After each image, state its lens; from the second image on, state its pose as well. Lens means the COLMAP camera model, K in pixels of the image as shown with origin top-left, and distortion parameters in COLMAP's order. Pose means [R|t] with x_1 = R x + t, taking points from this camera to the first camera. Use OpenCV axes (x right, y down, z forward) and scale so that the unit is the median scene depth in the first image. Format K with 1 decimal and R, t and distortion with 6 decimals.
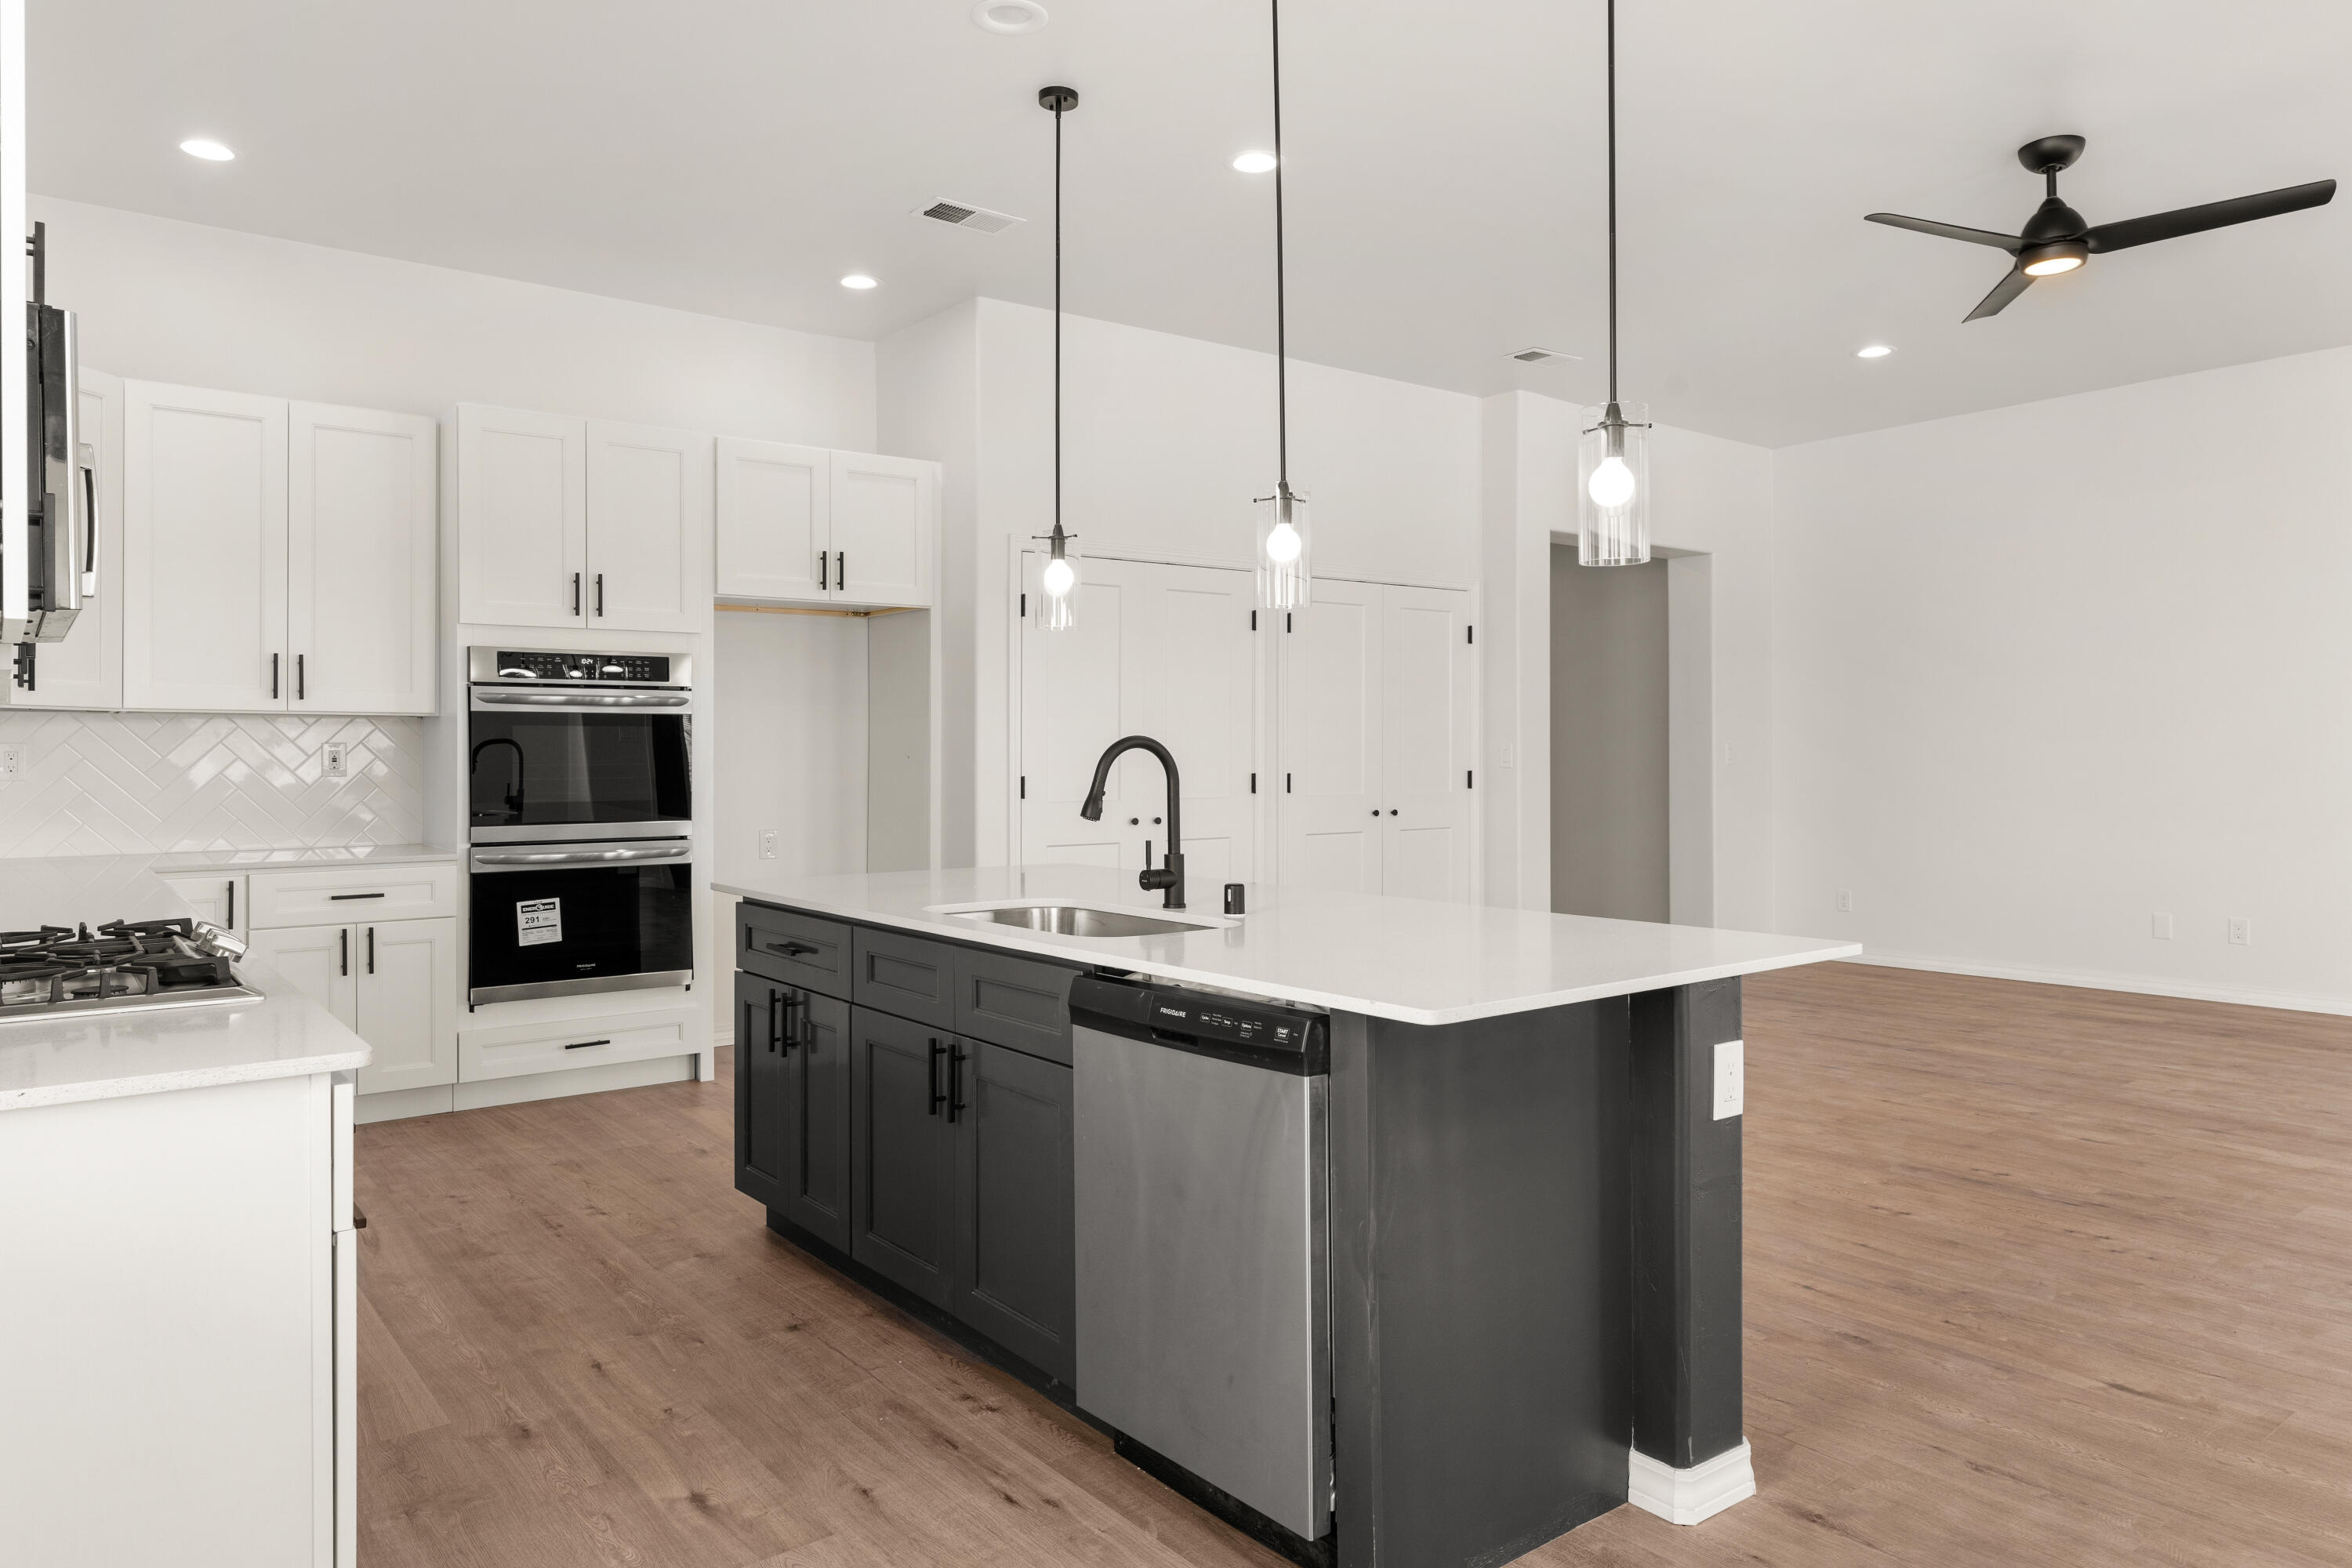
lens RADIAL K [[1484.5, 0, 1188.3], [0, 1484.5, 749.6], [0, 0, 1]] dist [-0.002255, -0.000129]
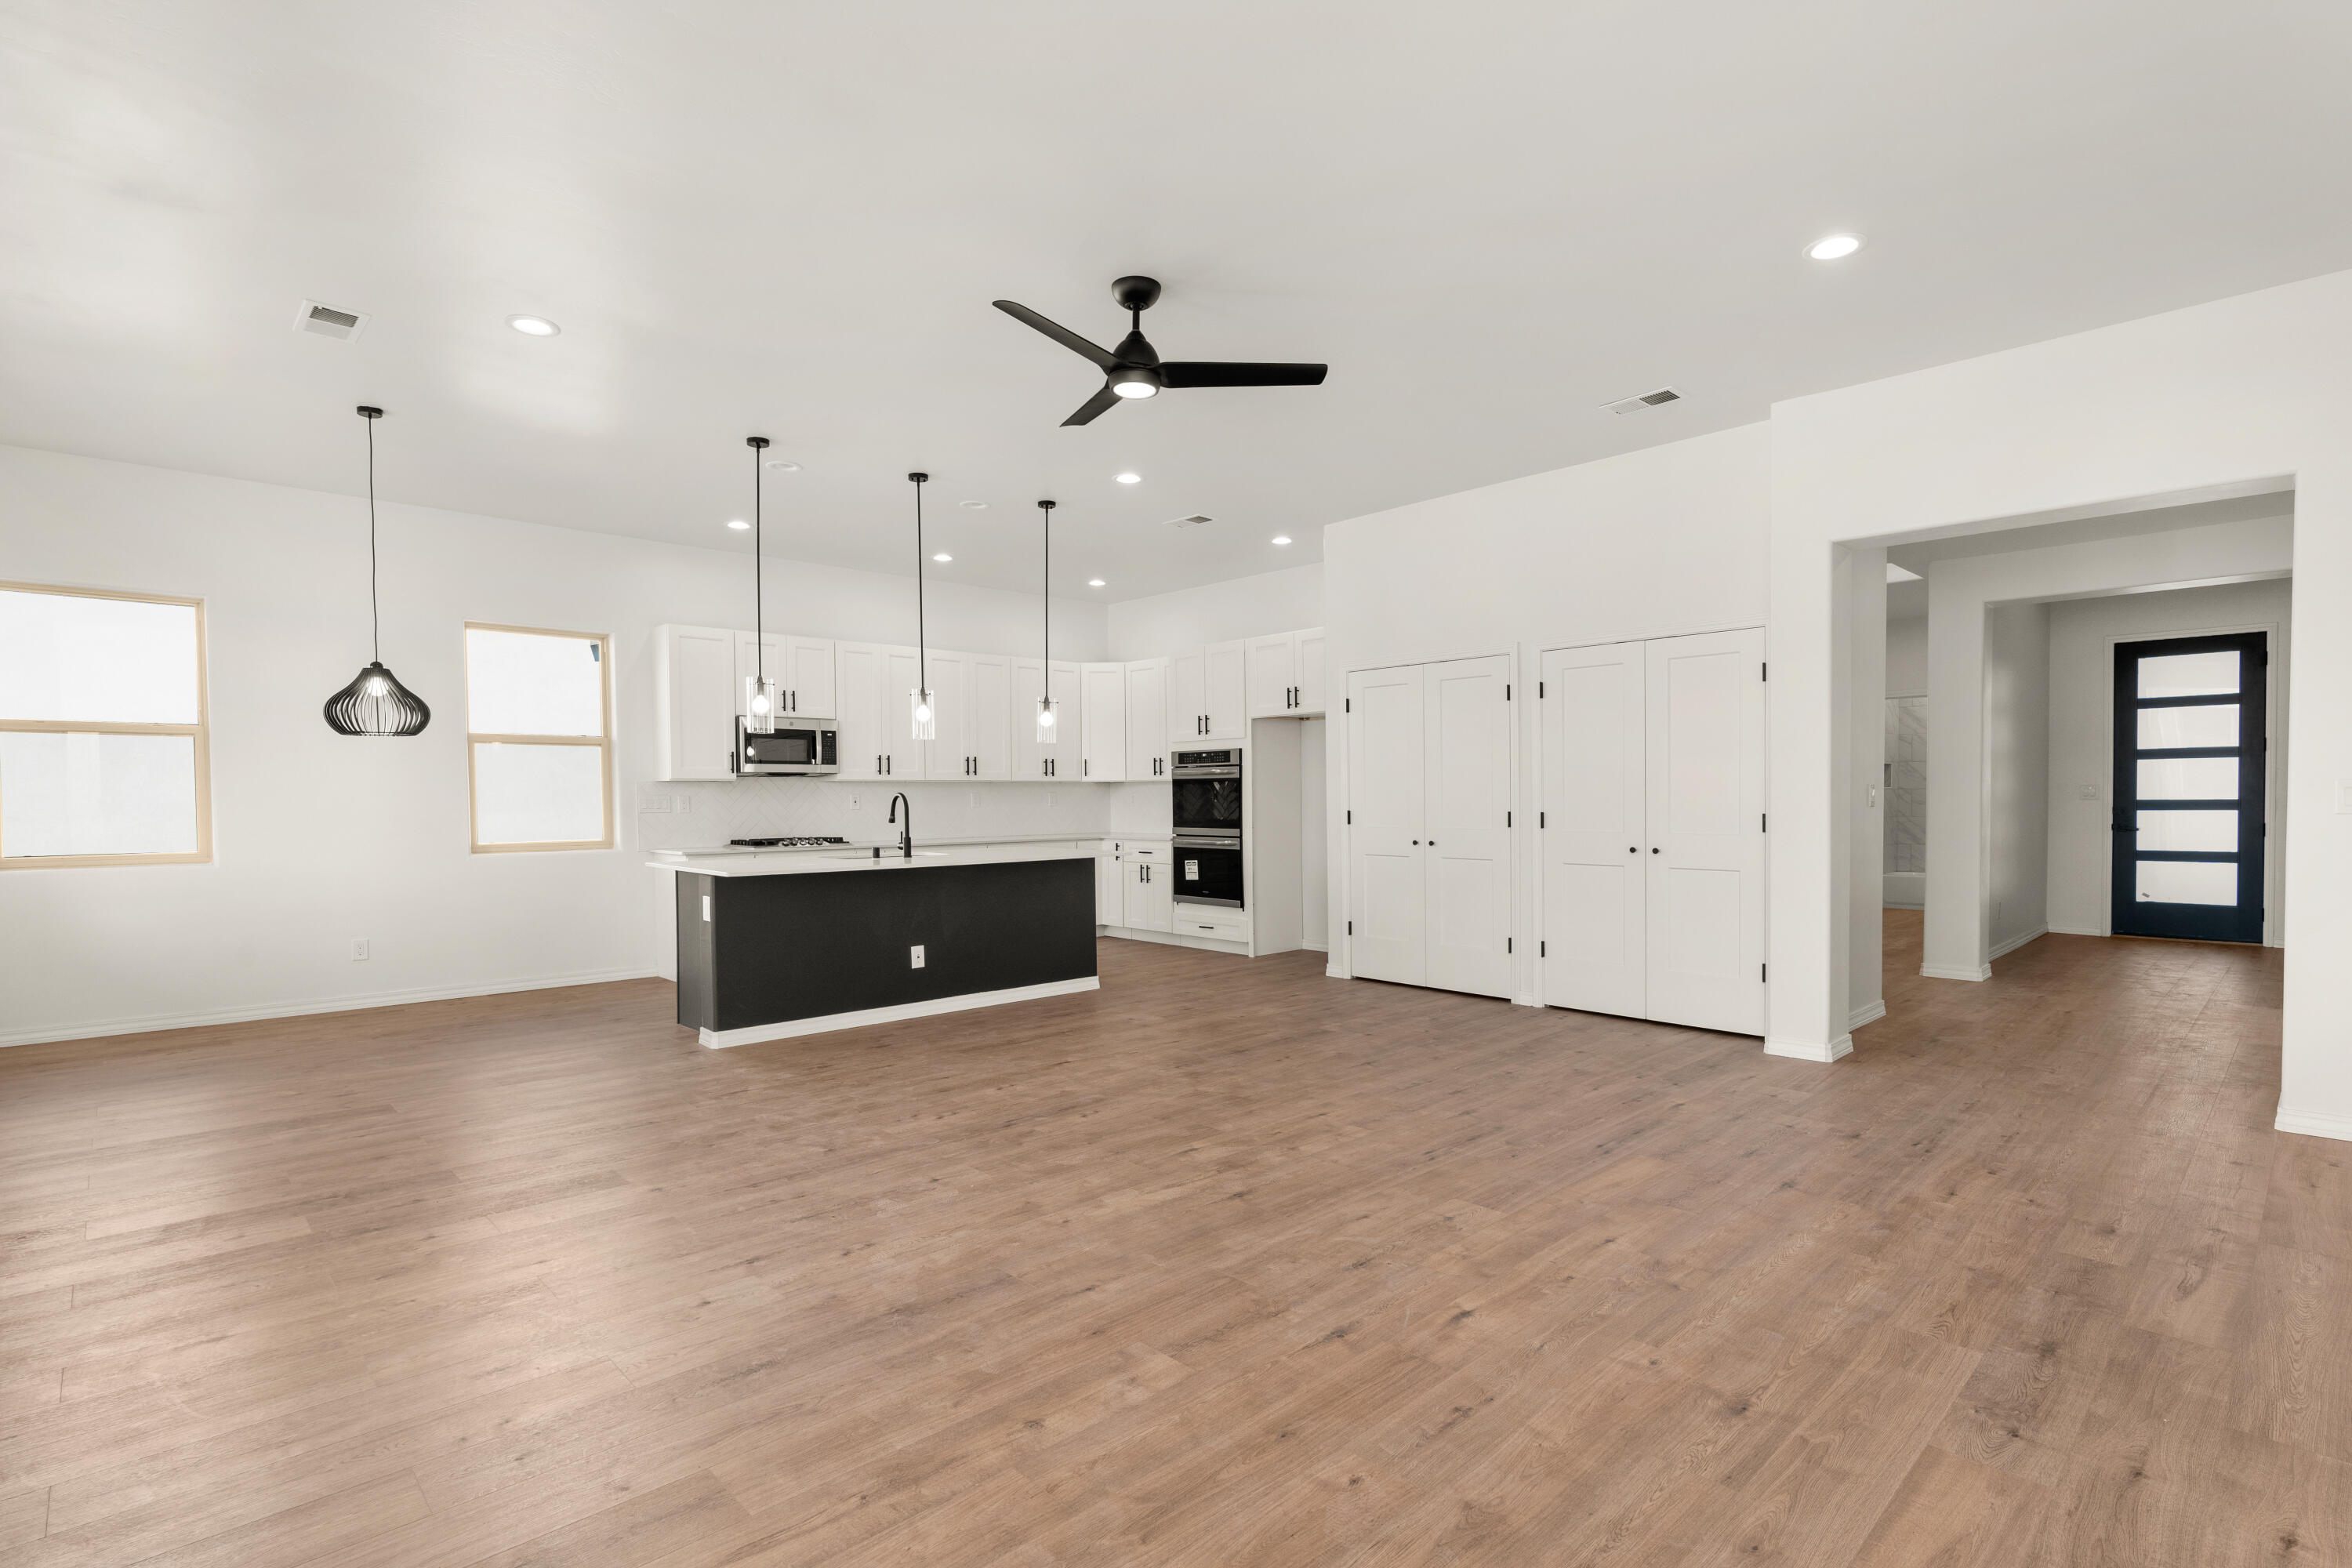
lens RADIAL K [[1133.4, 0, 1182.3], [0, 1133.4, 780.2], [0, 0, 1]] dist [-0.010003, 0.001818]
pose [[0.093382, -0.011762, -0.995561, 1.344188], [0.006768, 0.999915, -0.011179, -0.002776], [0.995607, -0.005694, 0.093454, 0.849591]]
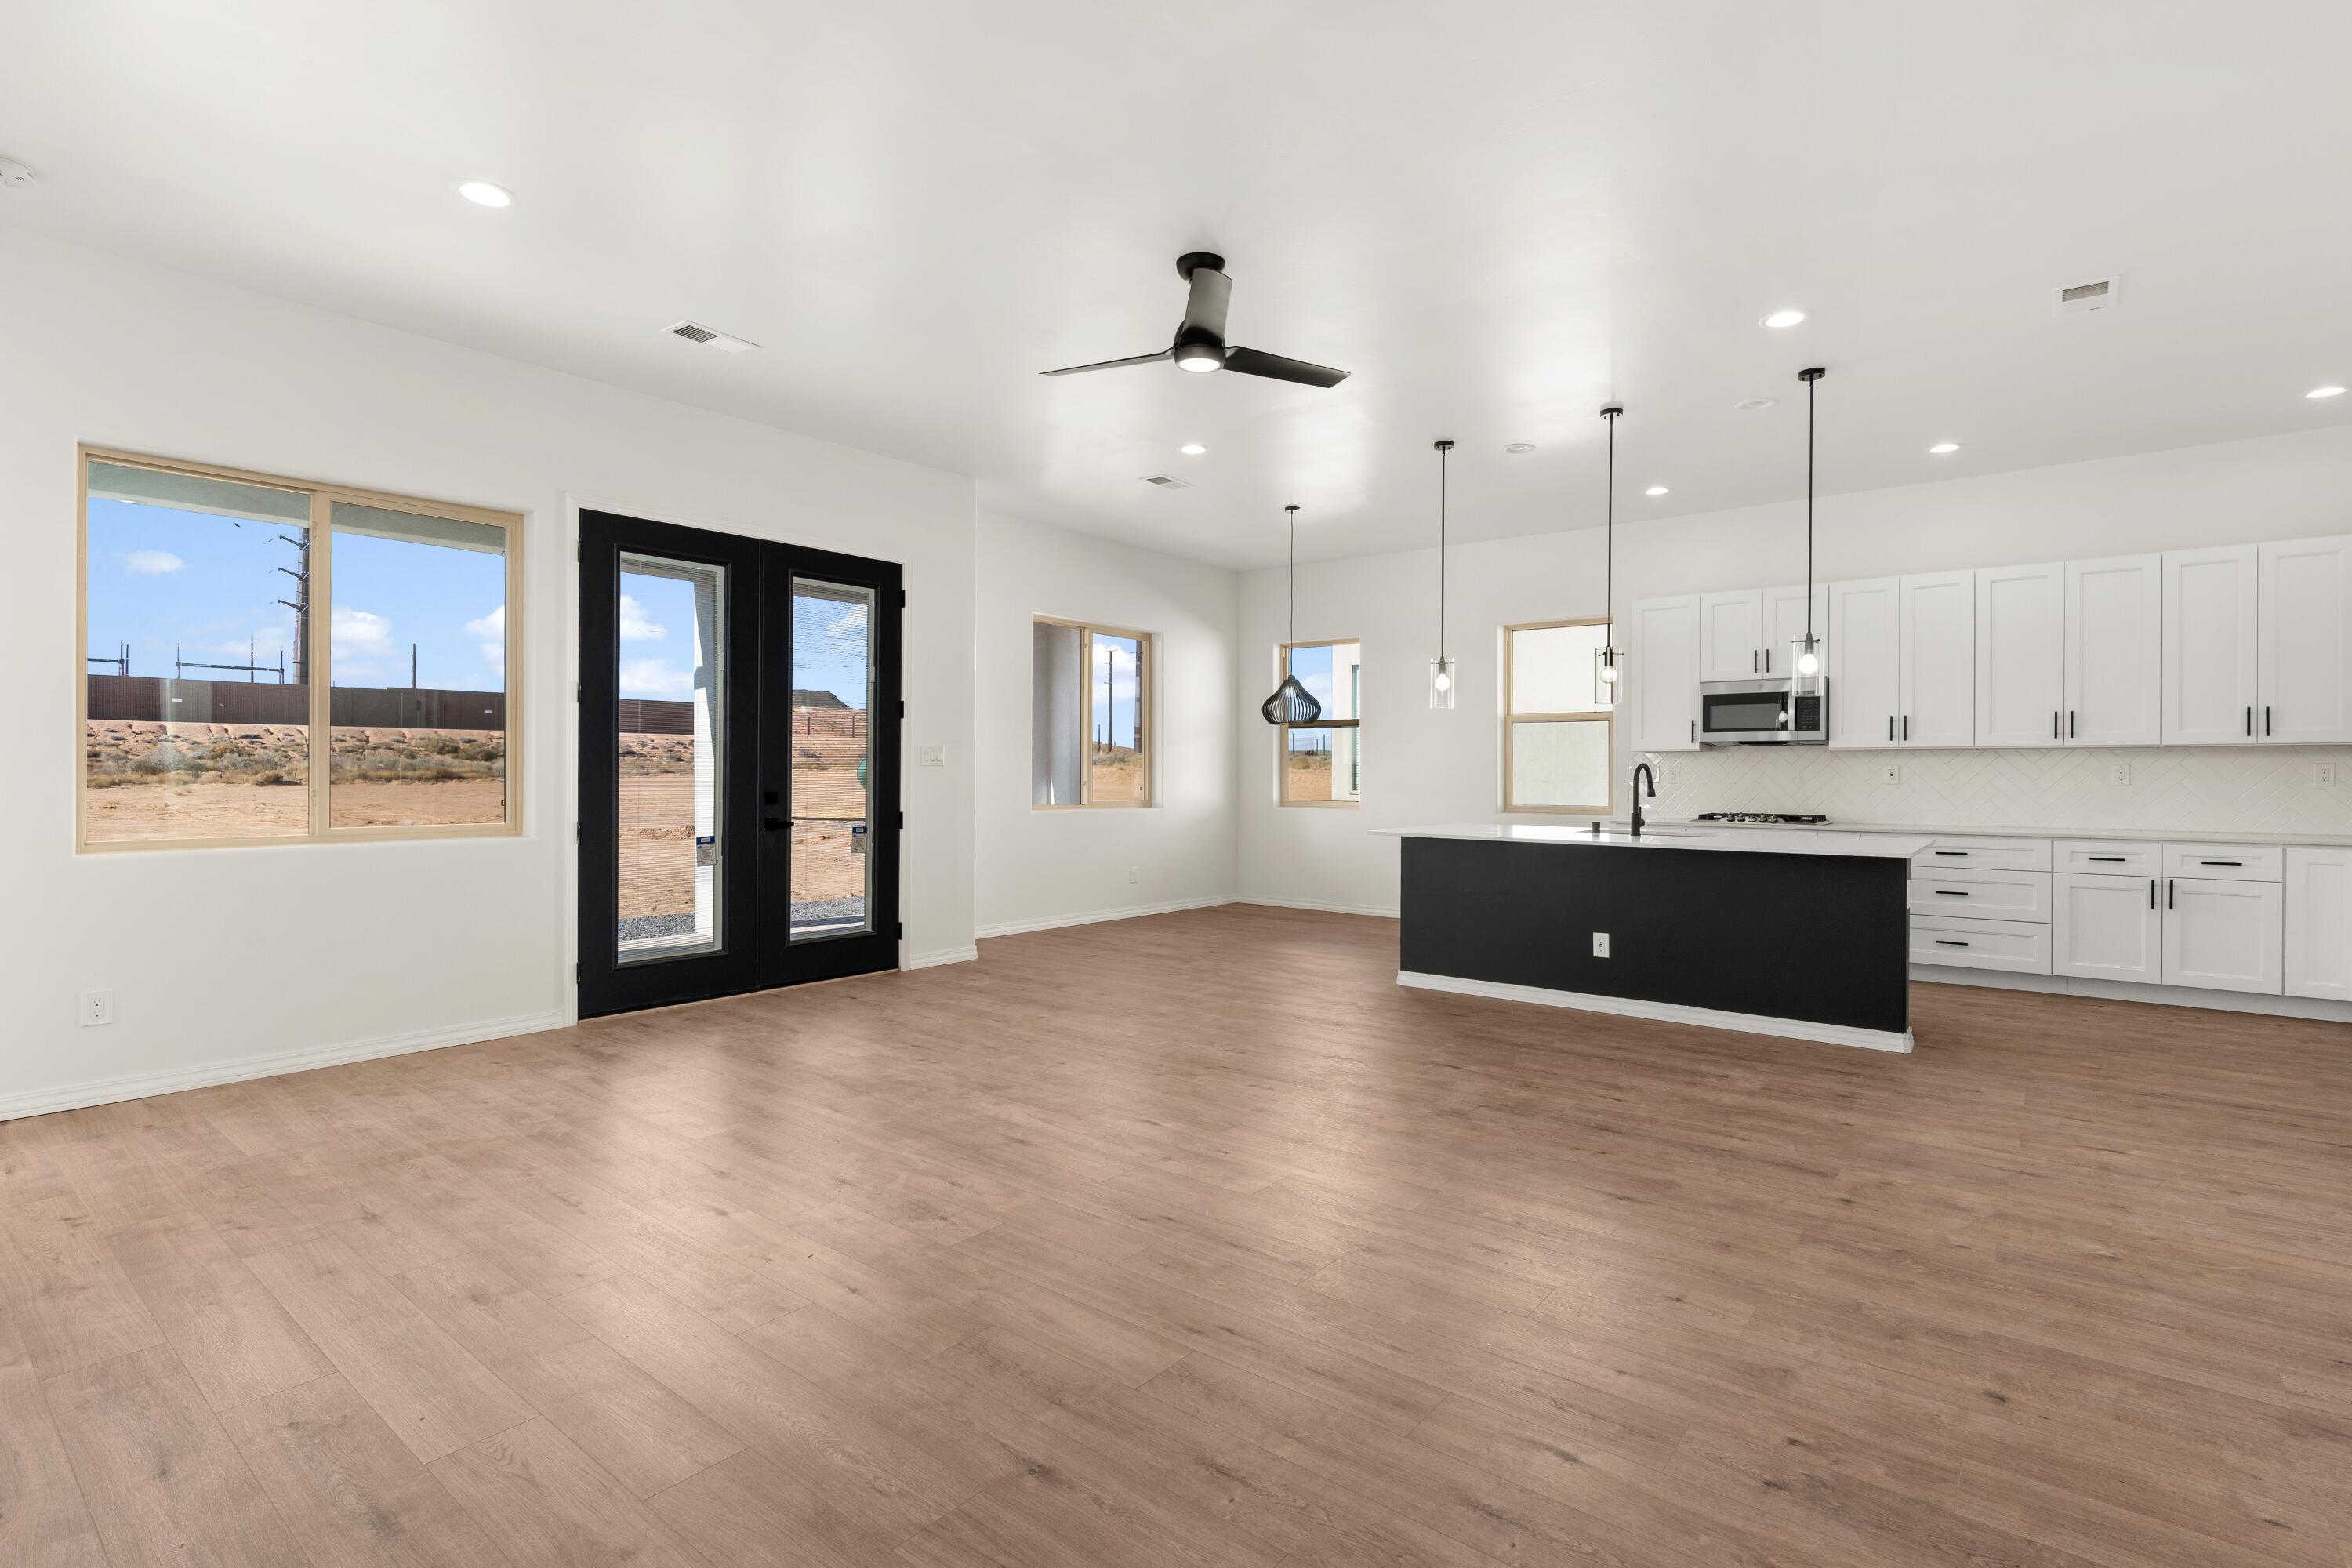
lens RADIAL K [[1106.2, 0, 1173.4], [0, 1106.2, 770.6], [0, 0, 1]] dist [-0.010343, 0.001159]
pose [[-0.976272, 0.000246, -0.216549, 0.712512], [0.000247, 1.000000, 0.000023, 0.002366], [0.216549, -0.000031, -0.976272, 1.671813]]
